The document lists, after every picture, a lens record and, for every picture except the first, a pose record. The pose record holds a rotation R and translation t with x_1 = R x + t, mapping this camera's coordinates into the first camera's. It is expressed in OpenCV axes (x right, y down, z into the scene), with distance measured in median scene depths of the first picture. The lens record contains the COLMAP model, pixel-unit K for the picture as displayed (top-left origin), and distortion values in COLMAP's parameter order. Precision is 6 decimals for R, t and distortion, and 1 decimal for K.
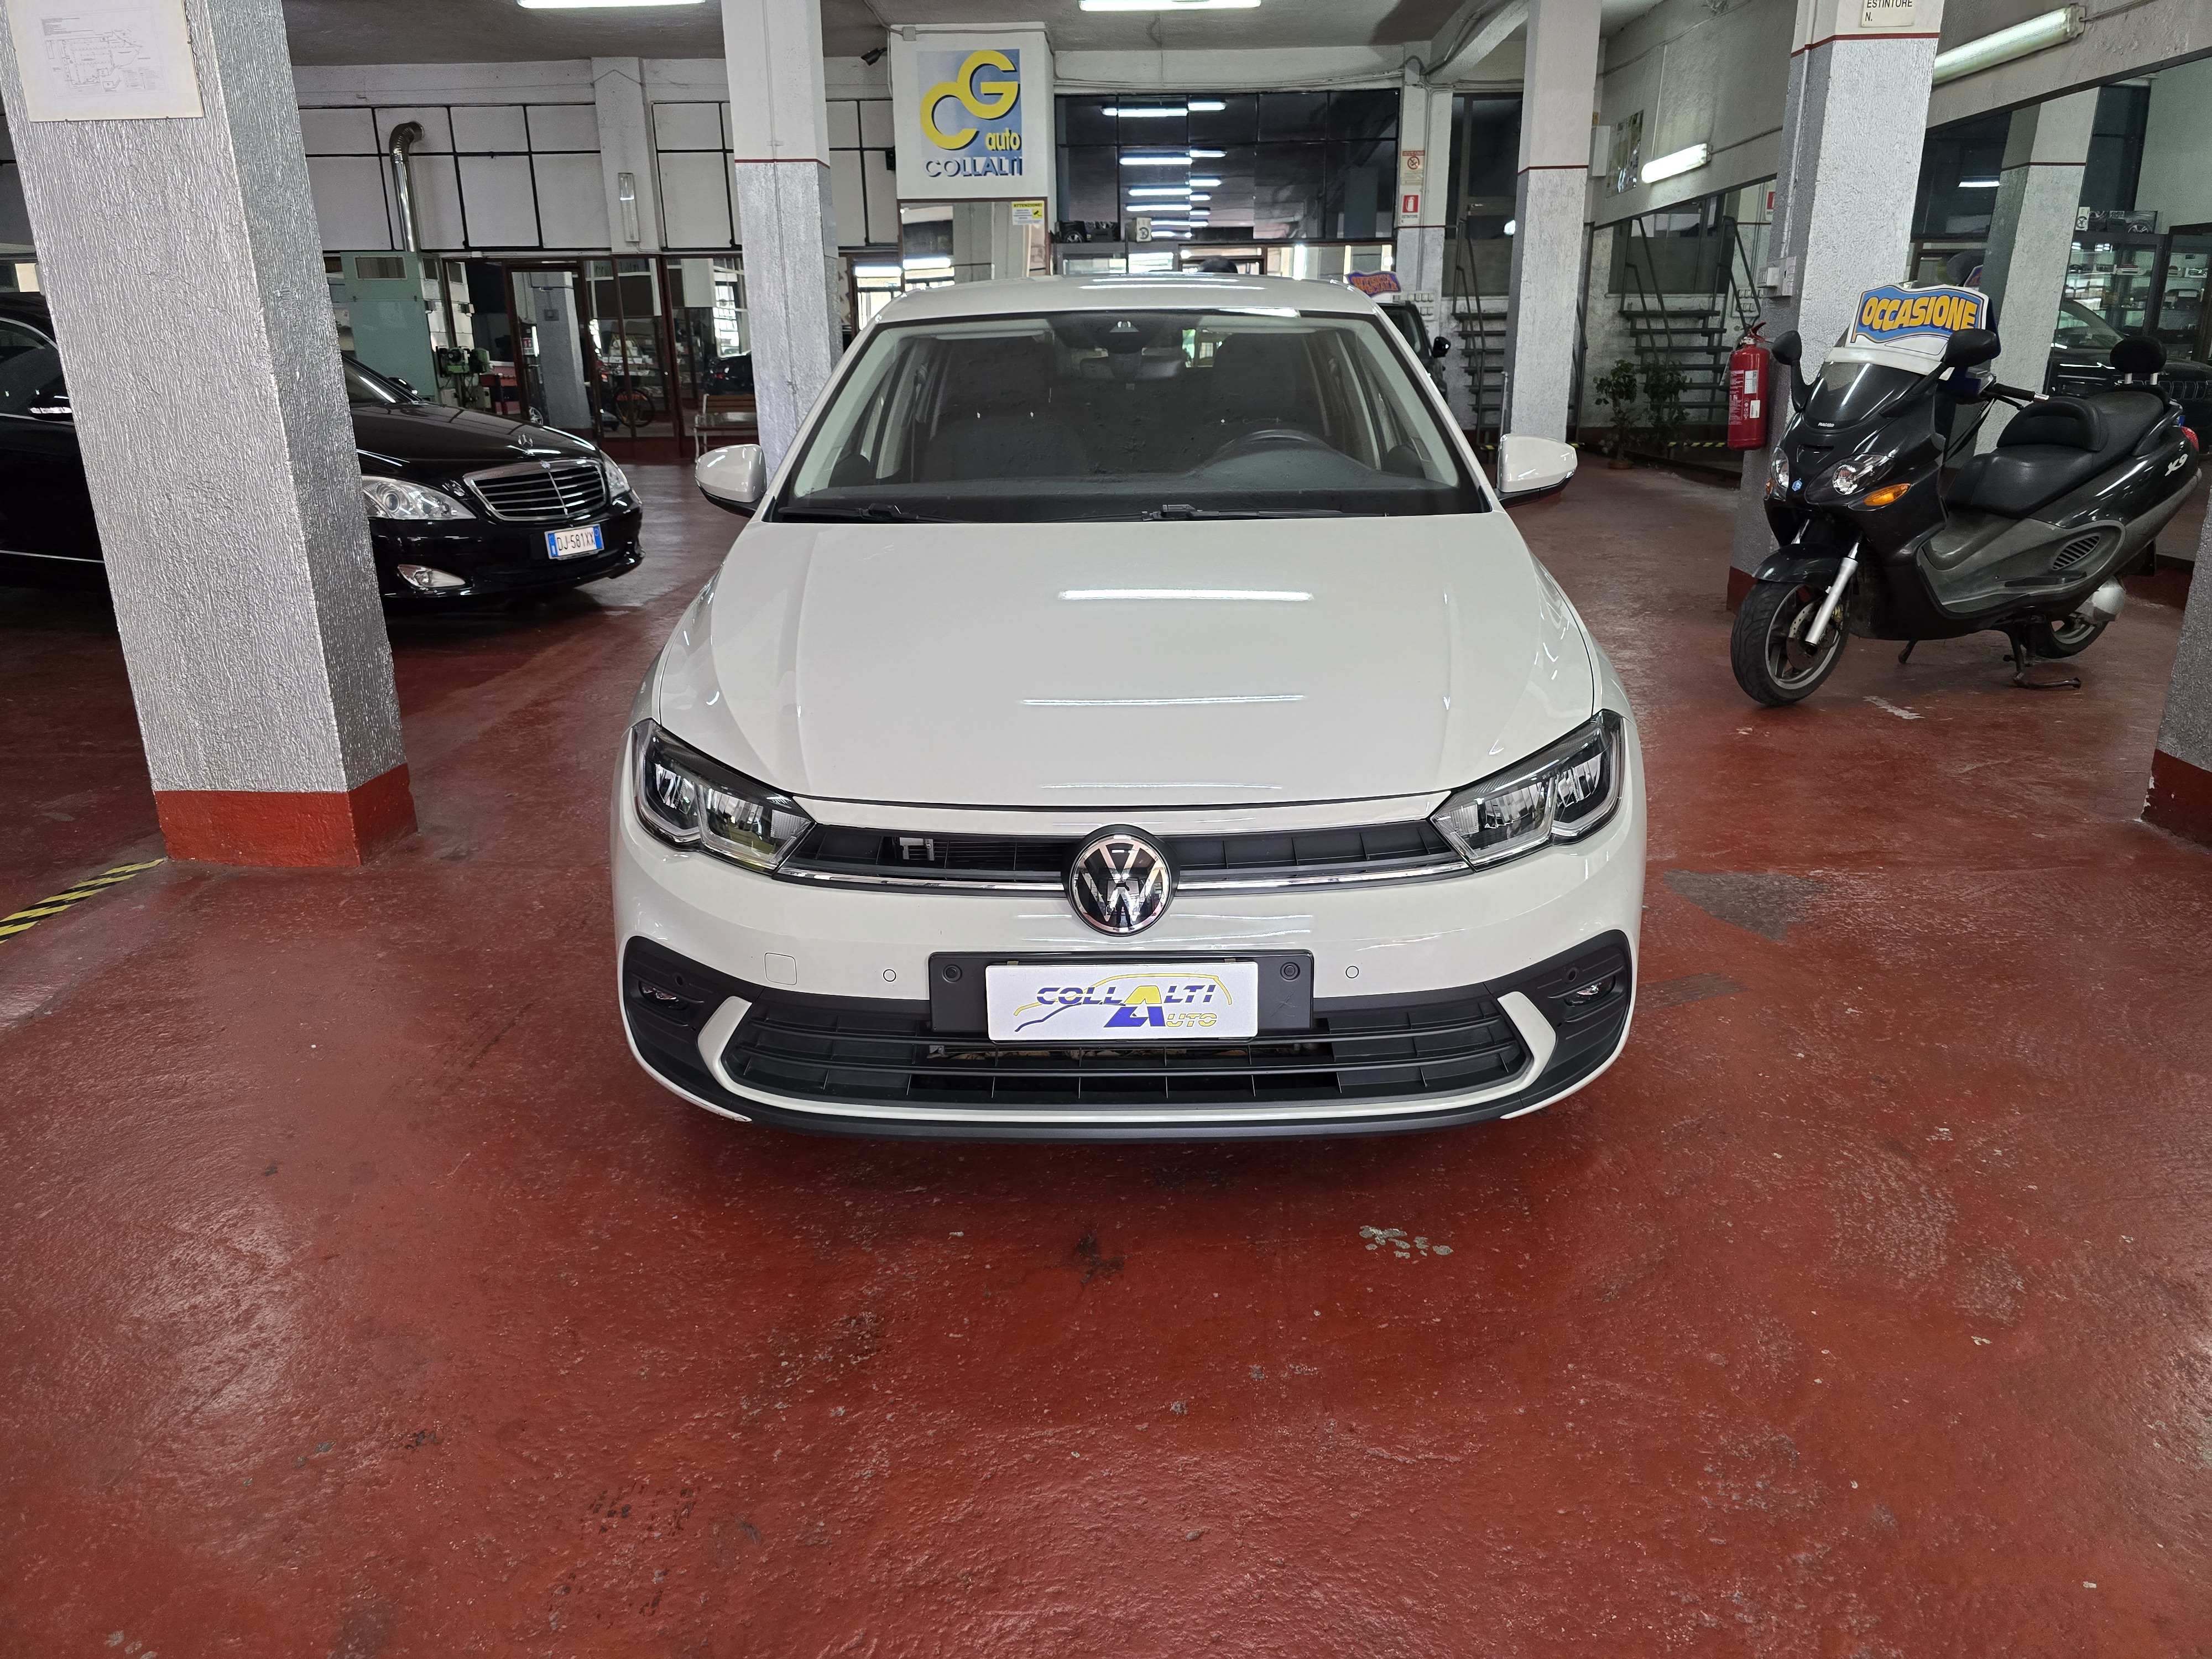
lens RADIAL K [[1478.4, 0, 1115.6], [0, 1478.4, 833.8], [0, 0, 1]] dist [0.048812, -0.043613]
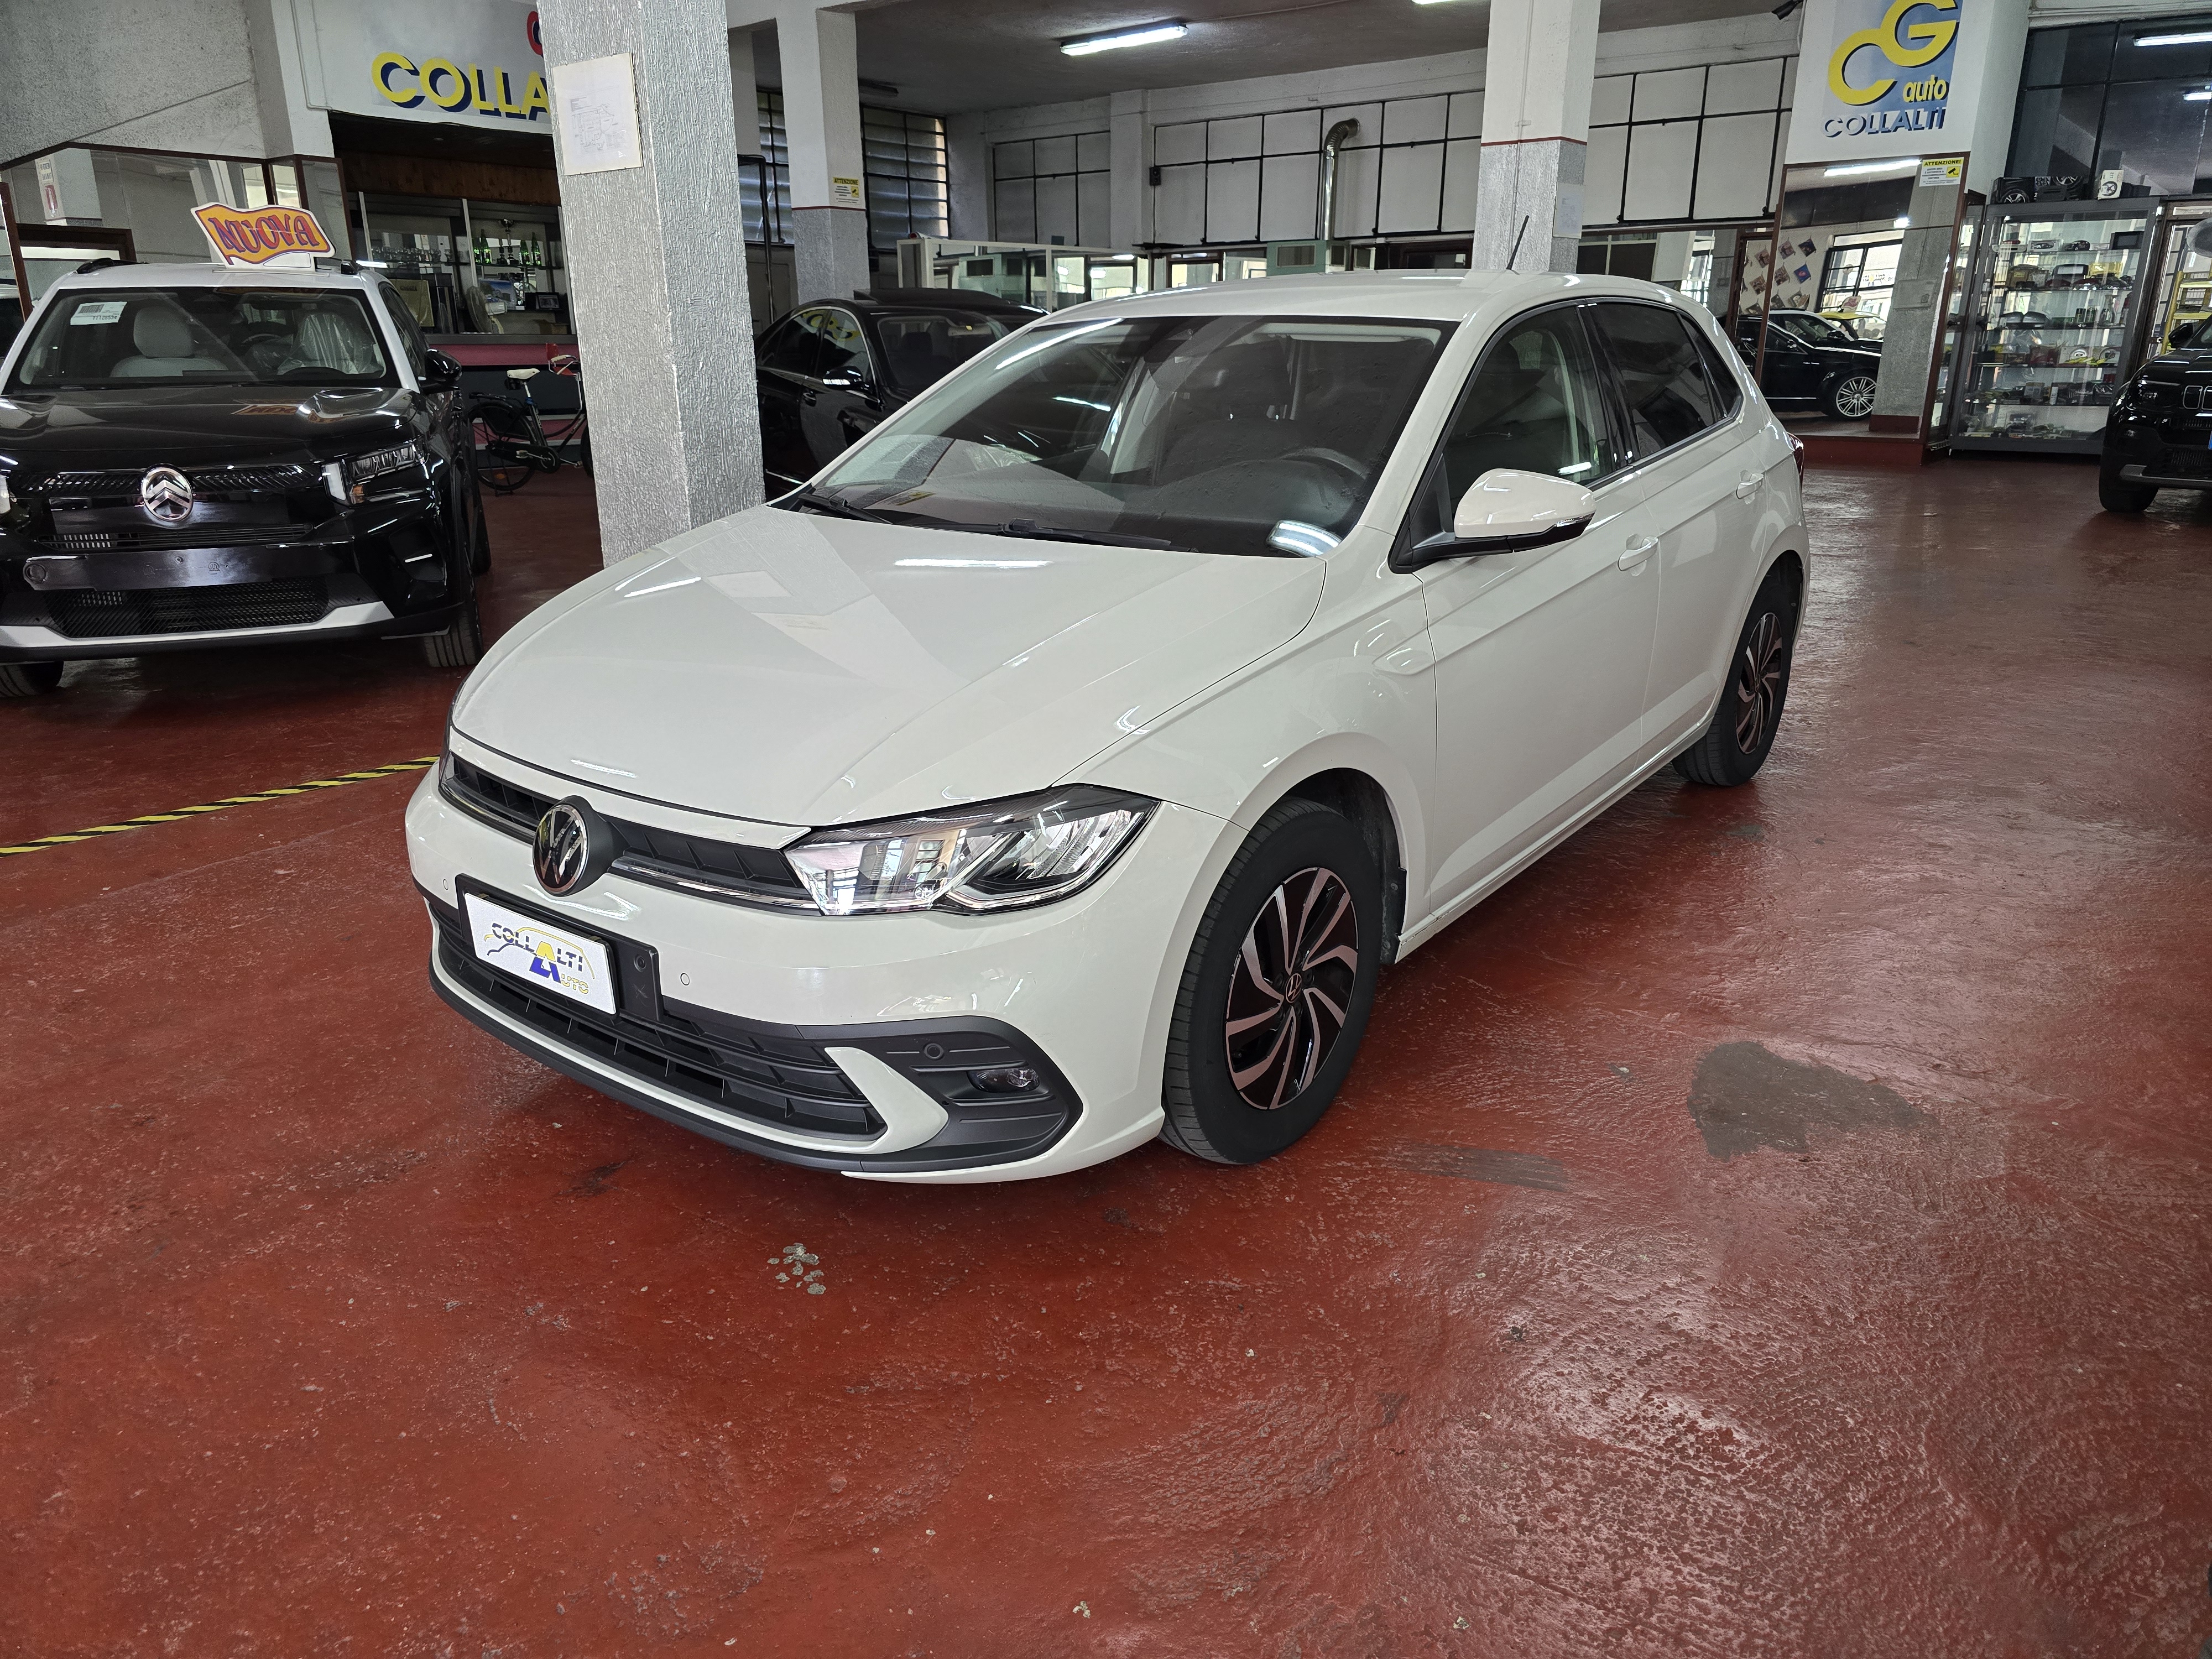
lens RADIAL K [[1478.4, 0, 1123.4], [0, 1478.4, 825.4], [0, 0, 1]] dist [0.048812, -0.043613]
pose [[0.803430, 0.197325, -0.561750, 0.551806], [-0.191048, 0.979034, 0.070662, -0.081981], [0.563916, 0.050549, 0.824284, 0.177757]]
